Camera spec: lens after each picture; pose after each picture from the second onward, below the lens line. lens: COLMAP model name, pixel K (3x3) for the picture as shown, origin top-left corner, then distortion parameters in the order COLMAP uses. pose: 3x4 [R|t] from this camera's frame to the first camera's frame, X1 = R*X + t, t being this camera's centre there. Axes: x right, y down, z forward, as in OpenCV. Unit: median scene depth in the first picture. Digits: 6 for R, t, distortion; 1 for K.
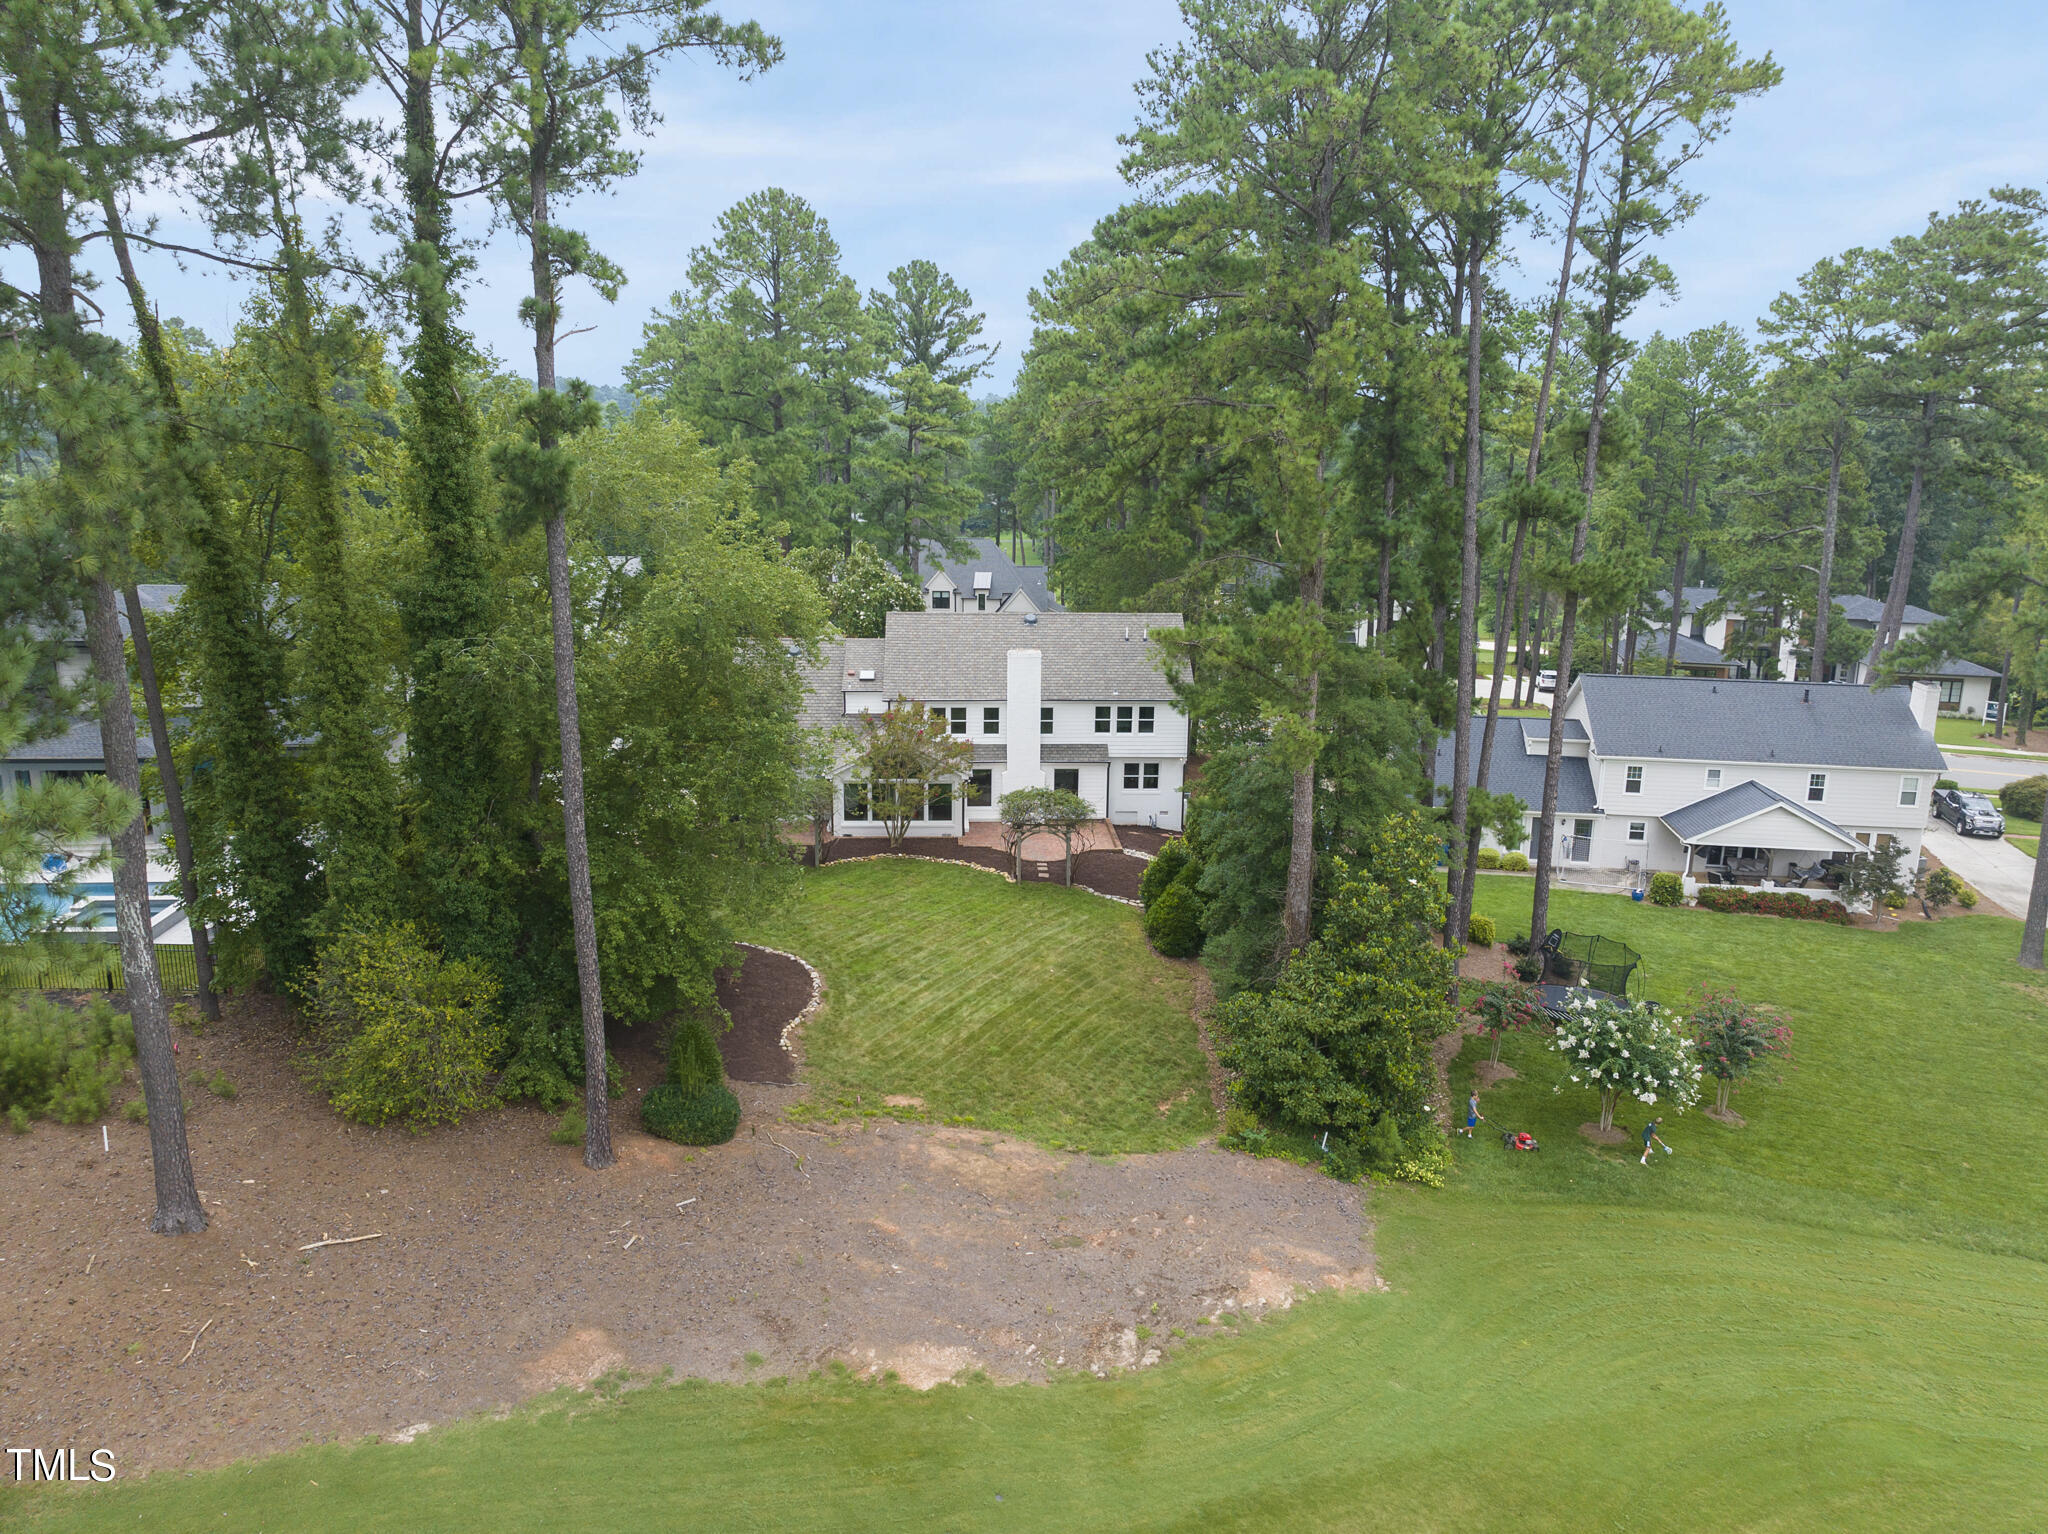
lens RADIAL K [[1486.2, 0, 1022.8], [0, 1486.2, 770.3], [0, 0, 1]] dist [-0.024153, -0.000950]
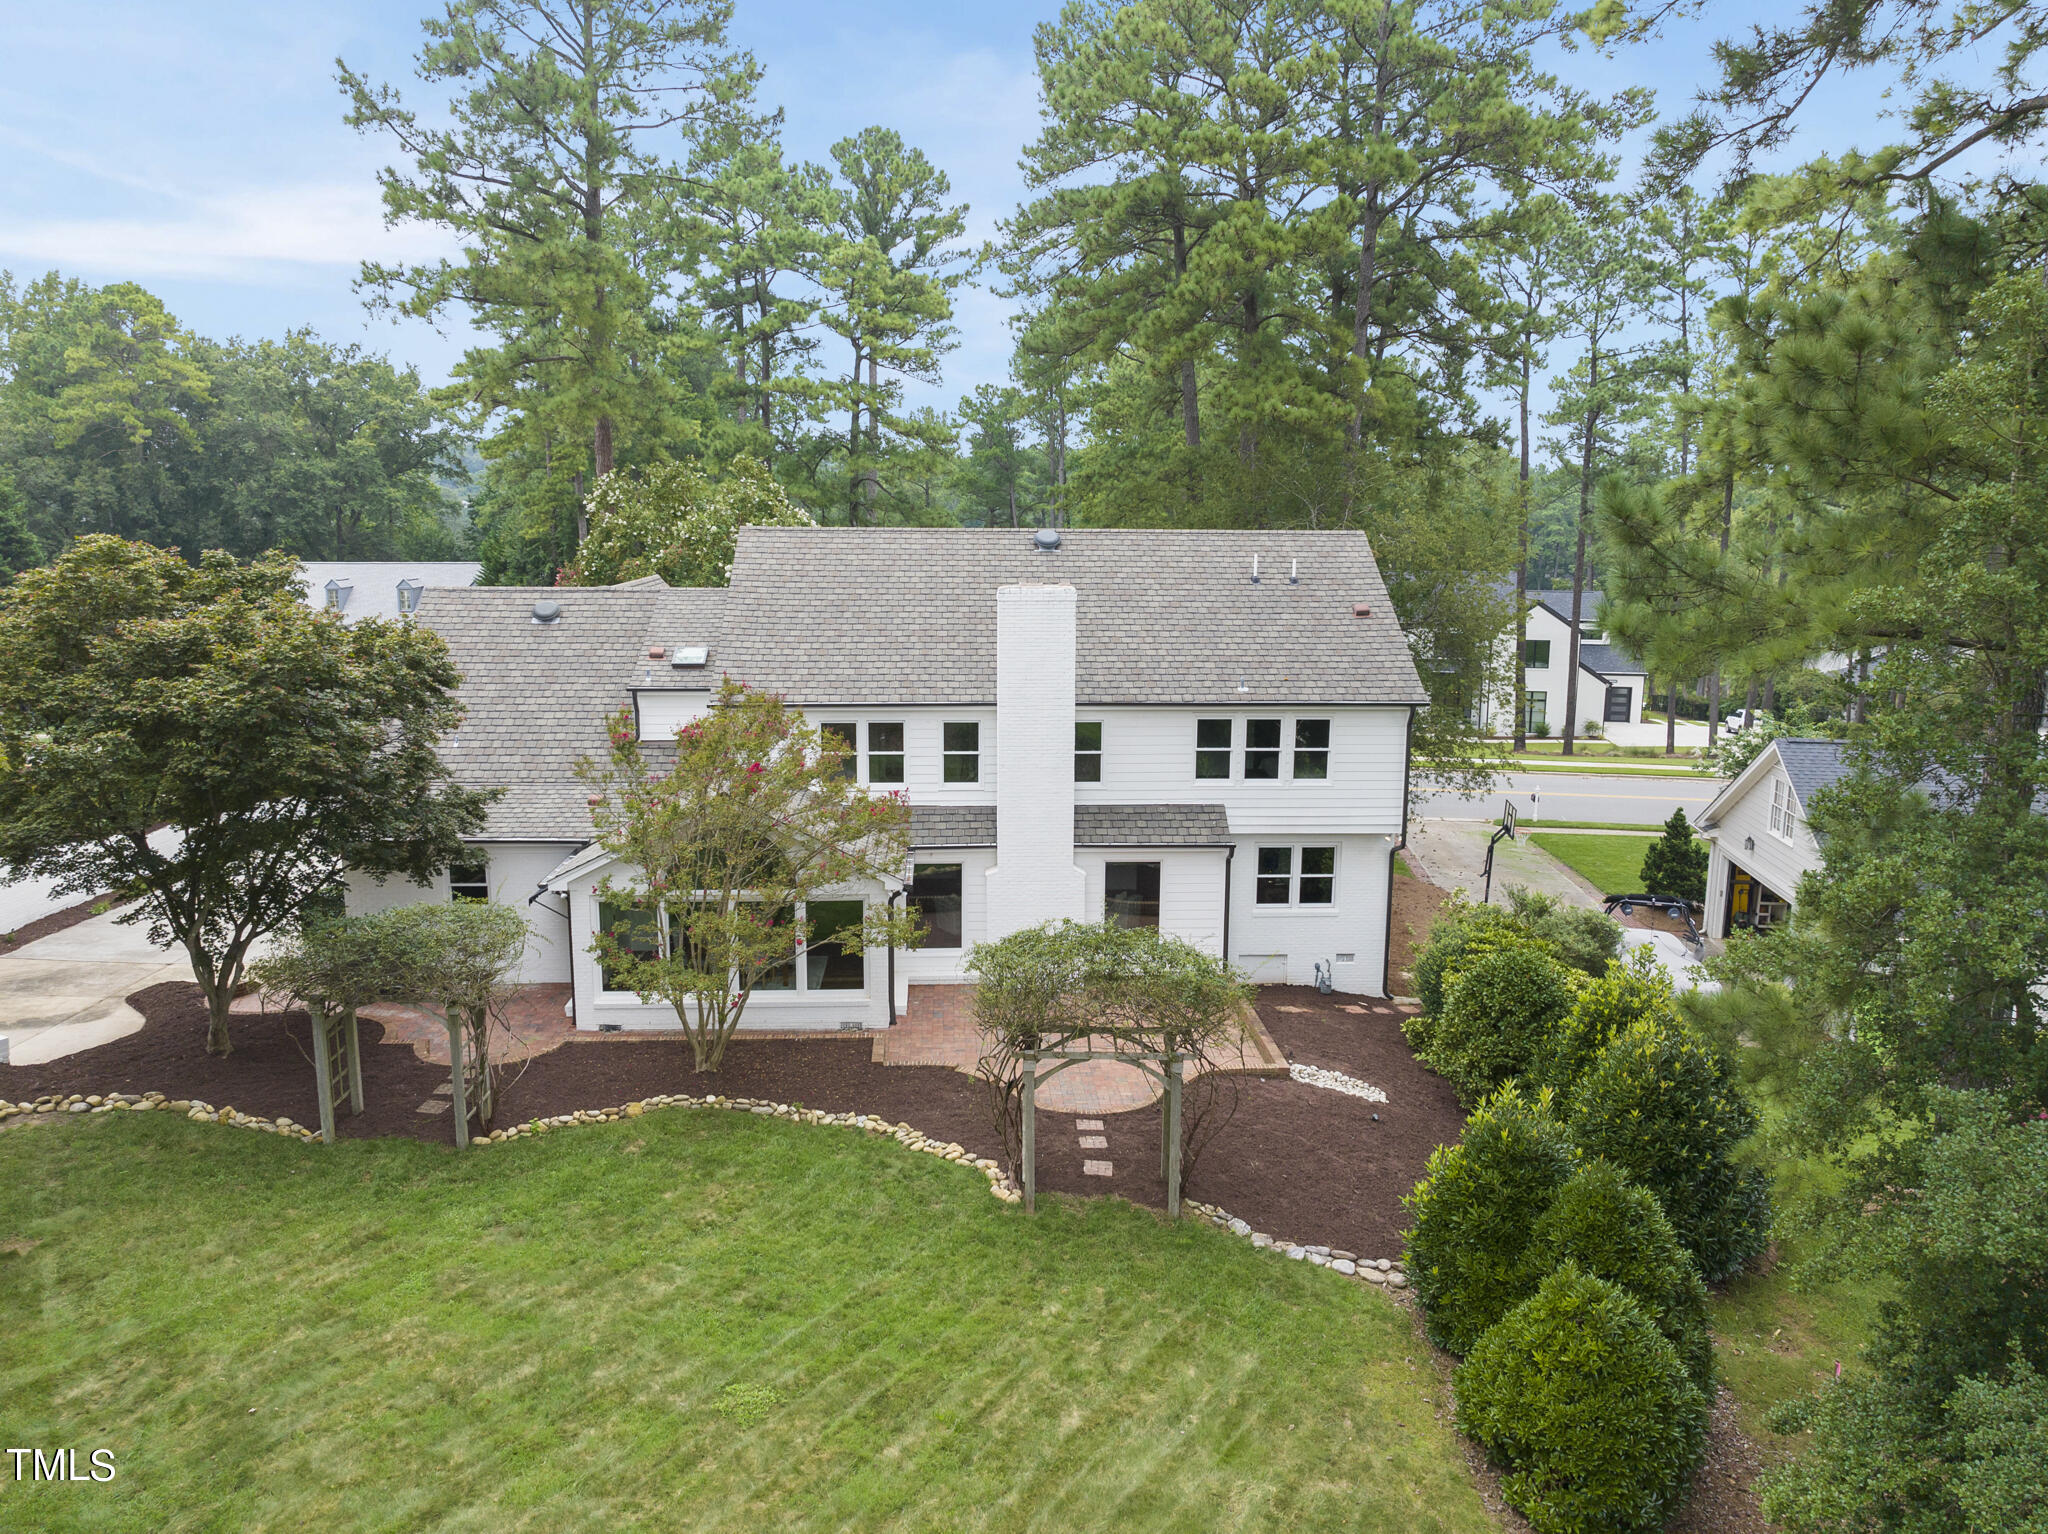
lens RADIAL K [[1486.2, 0, 1025.9], [0, 1486.2, 768.1], [0, 0, 1]] dist [-0.024153, -0.000950]
pose [[0.999986, -0.003763, 0.003773, -0.003758], [0.003957, 0.998604, -0.052664, -0.005522], [-0.003570, 0.052678, 0.998605, 0.561788]]
